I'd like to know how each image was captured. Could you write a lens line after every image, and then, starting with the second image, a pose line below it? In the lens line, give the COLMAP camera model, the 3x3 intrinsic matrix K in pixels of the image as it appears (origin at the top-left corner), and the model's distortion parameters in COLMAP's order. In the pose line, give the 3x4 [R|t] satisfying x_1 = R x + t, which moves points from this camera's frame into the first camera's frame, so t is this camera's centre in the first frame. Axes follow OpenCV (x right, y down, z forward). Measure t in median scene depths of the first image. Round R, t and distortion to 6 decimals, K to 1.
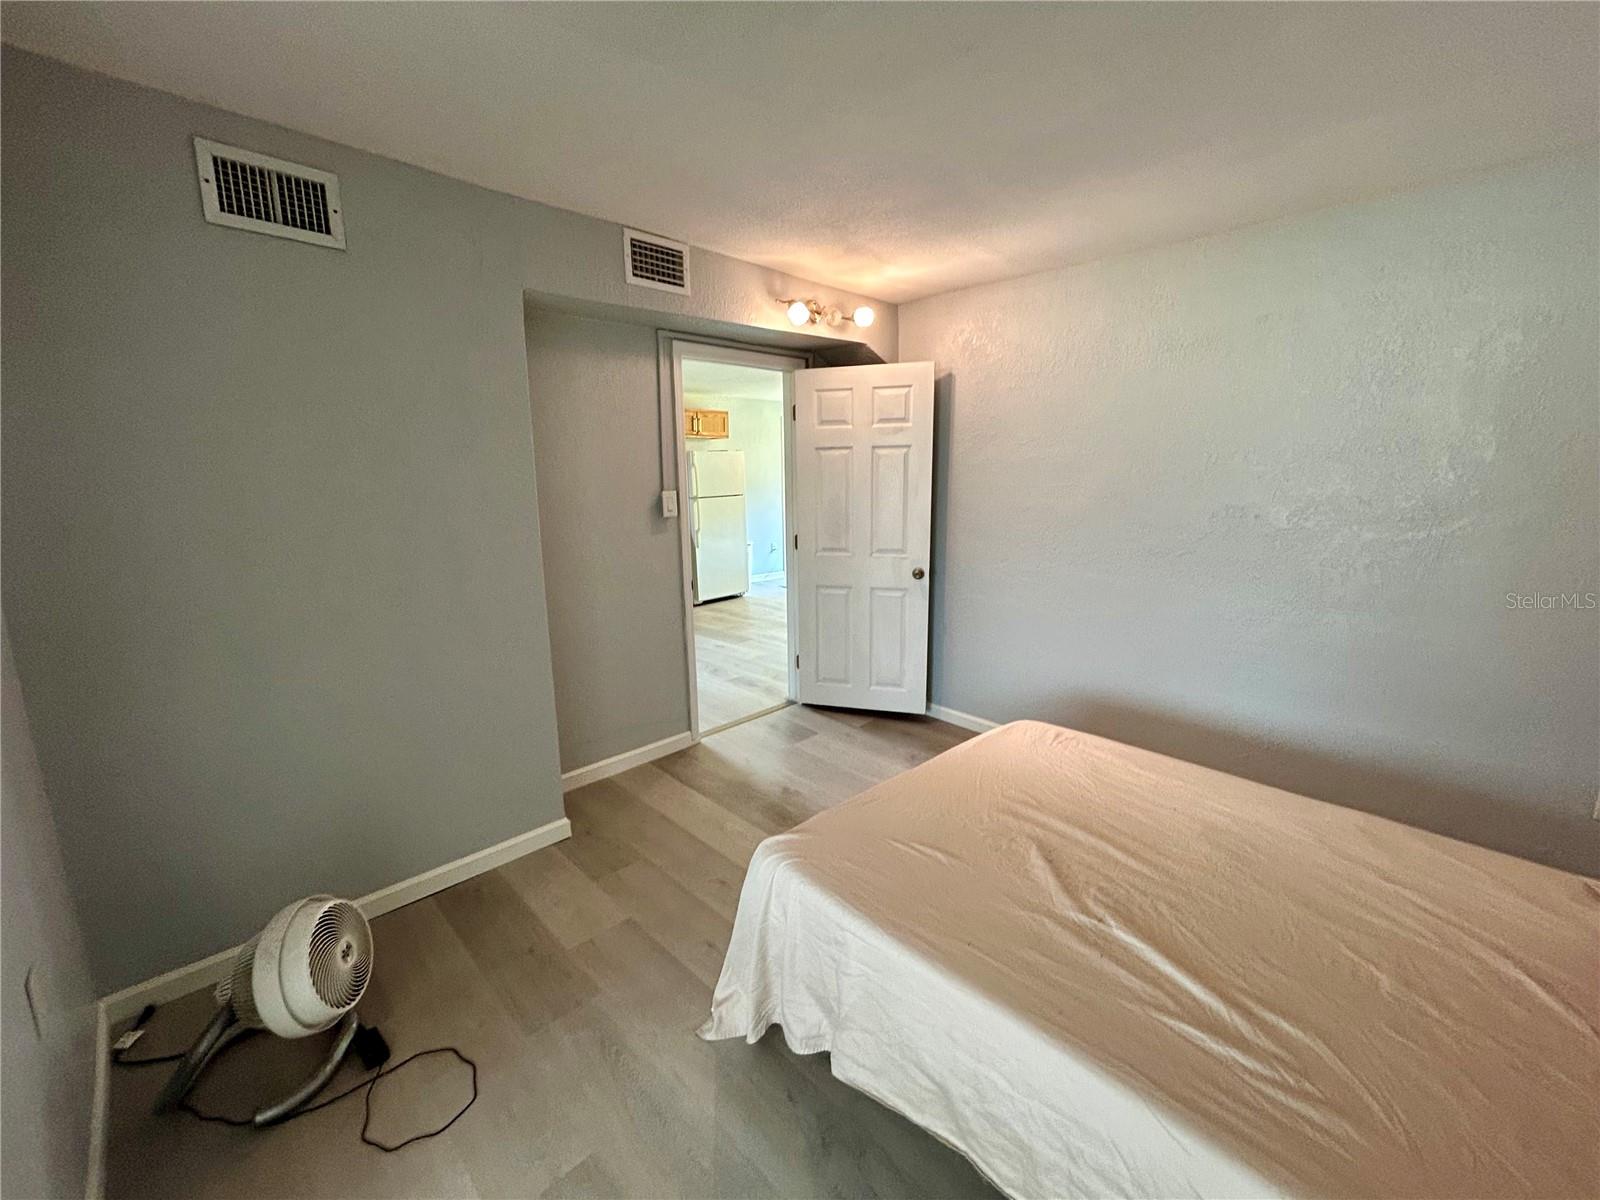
lens RADIAL K [[646.3, 0, 792.3], [0, 646.3, 600.4], [0, 0, 1]] dist [-0.003904, 0.001884]
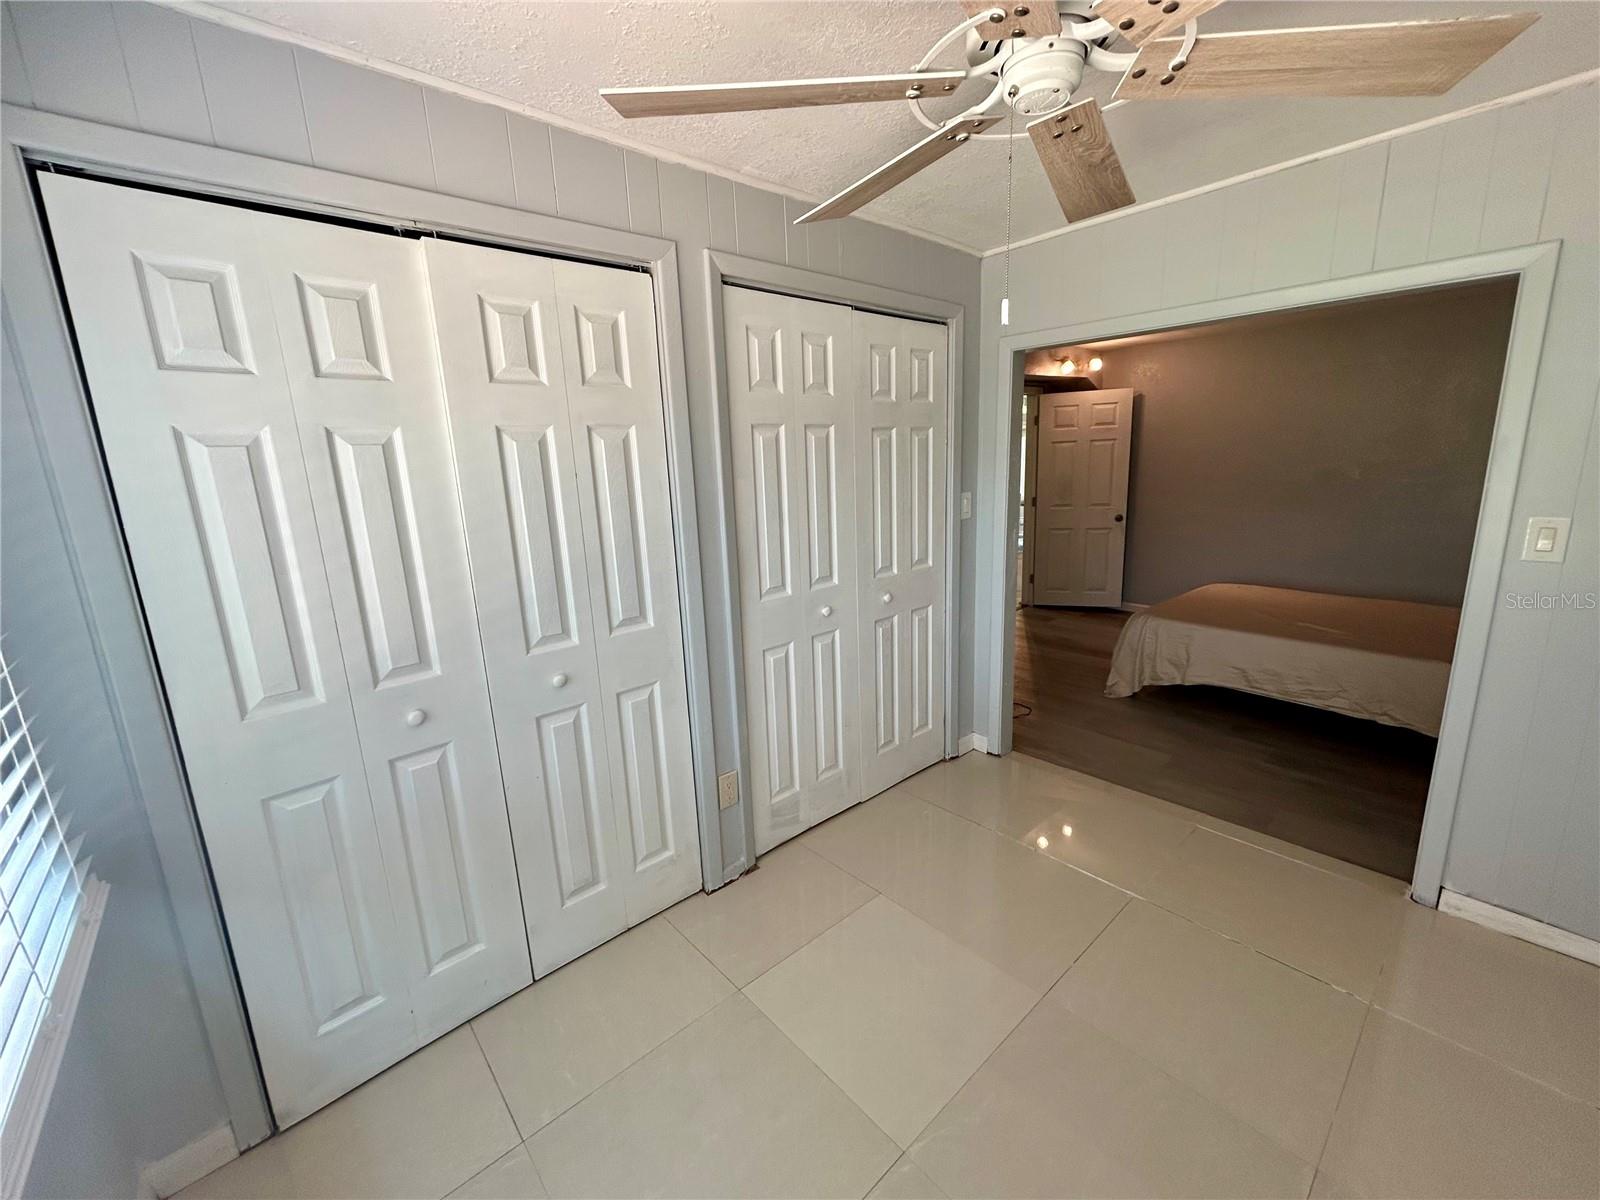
lens RADIAL K [[646.3, 0, 794.5], [0, 646.3, 594.8], [0, 0, 1]] dist [-0.003904, 0.001884]
pose [[0.998196, -0.020615, -0.056386, -0.533027], [0.021095, 0.999746, 0.007931, 0.121684], [0.056208, -0.009106, 0.998378, -0.663599]]
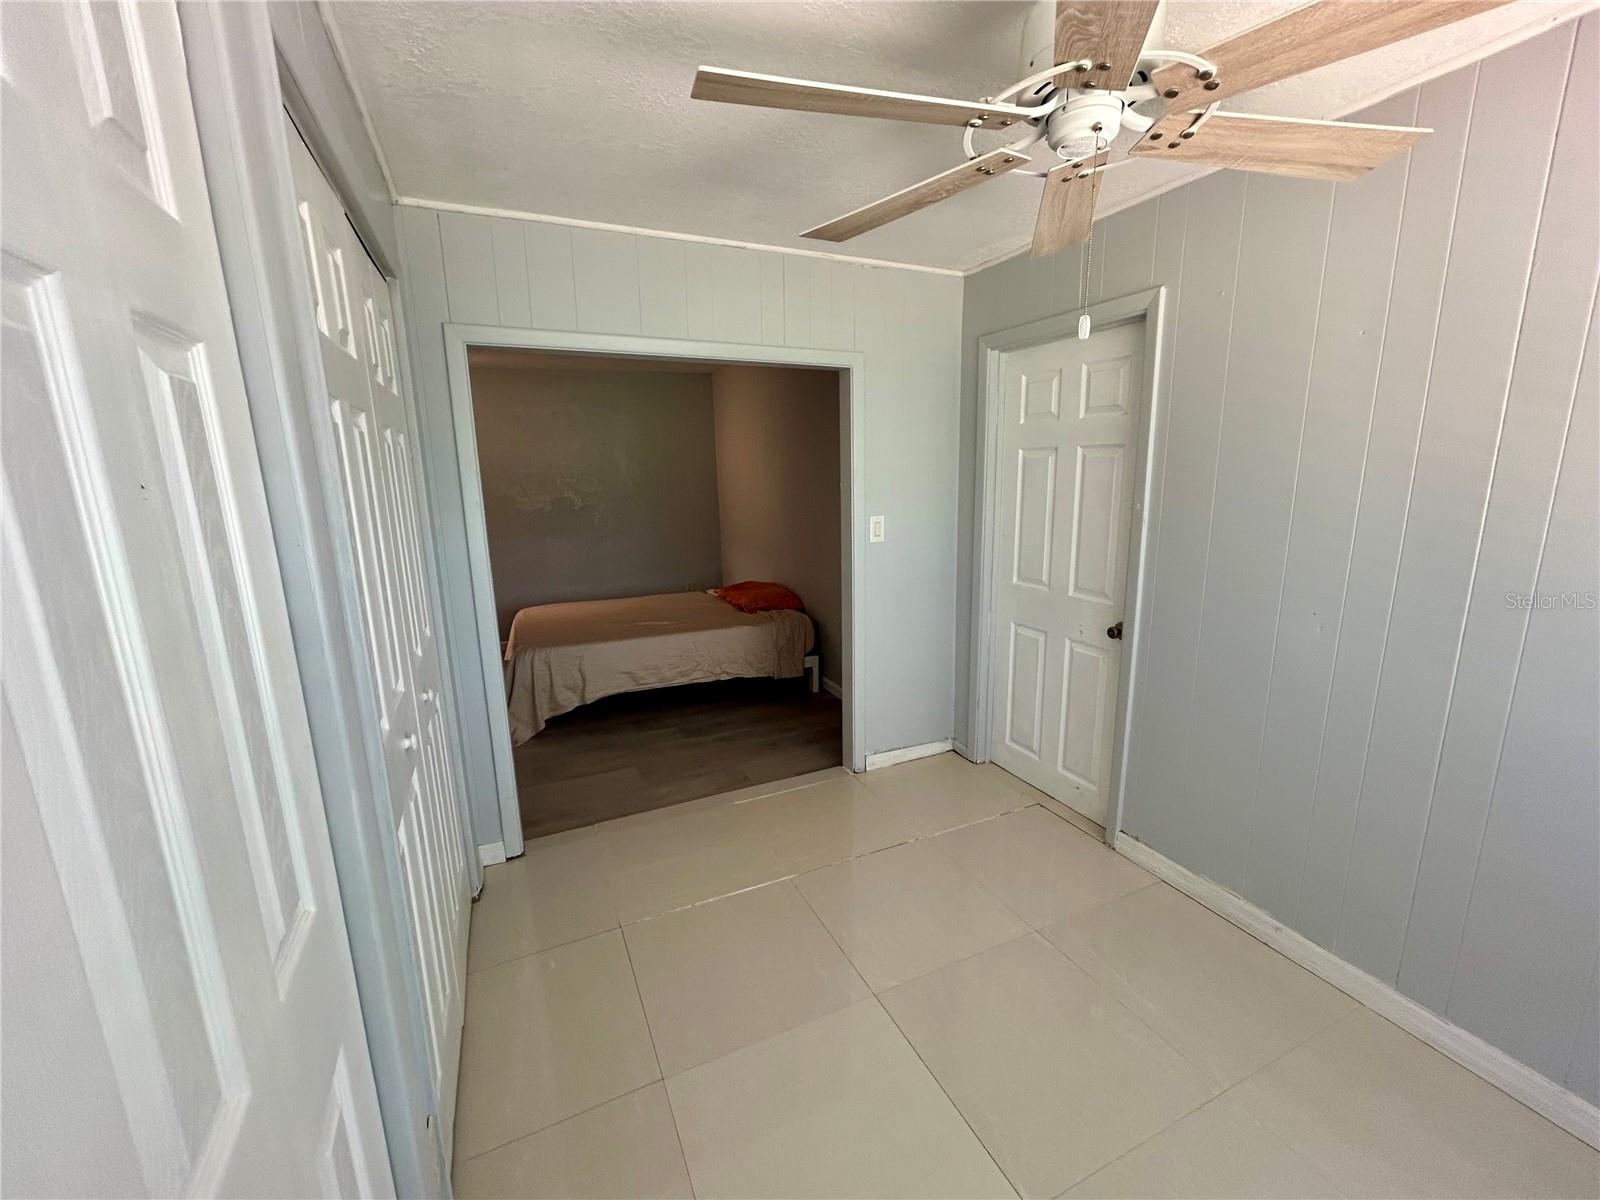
lens RADIAL K [[646.3, 0, 799.9], [0, 646.3, 598.9], [0, 0, 1]] dist [-0.003904, 0.001884]
pose [[0.332915, -0.187230, 0.924182, -0.807773], [0.204515, 0.971097, 0.123063, 0.059441], [-0.920511, 0.148039, 0.361584, -0.337660]]
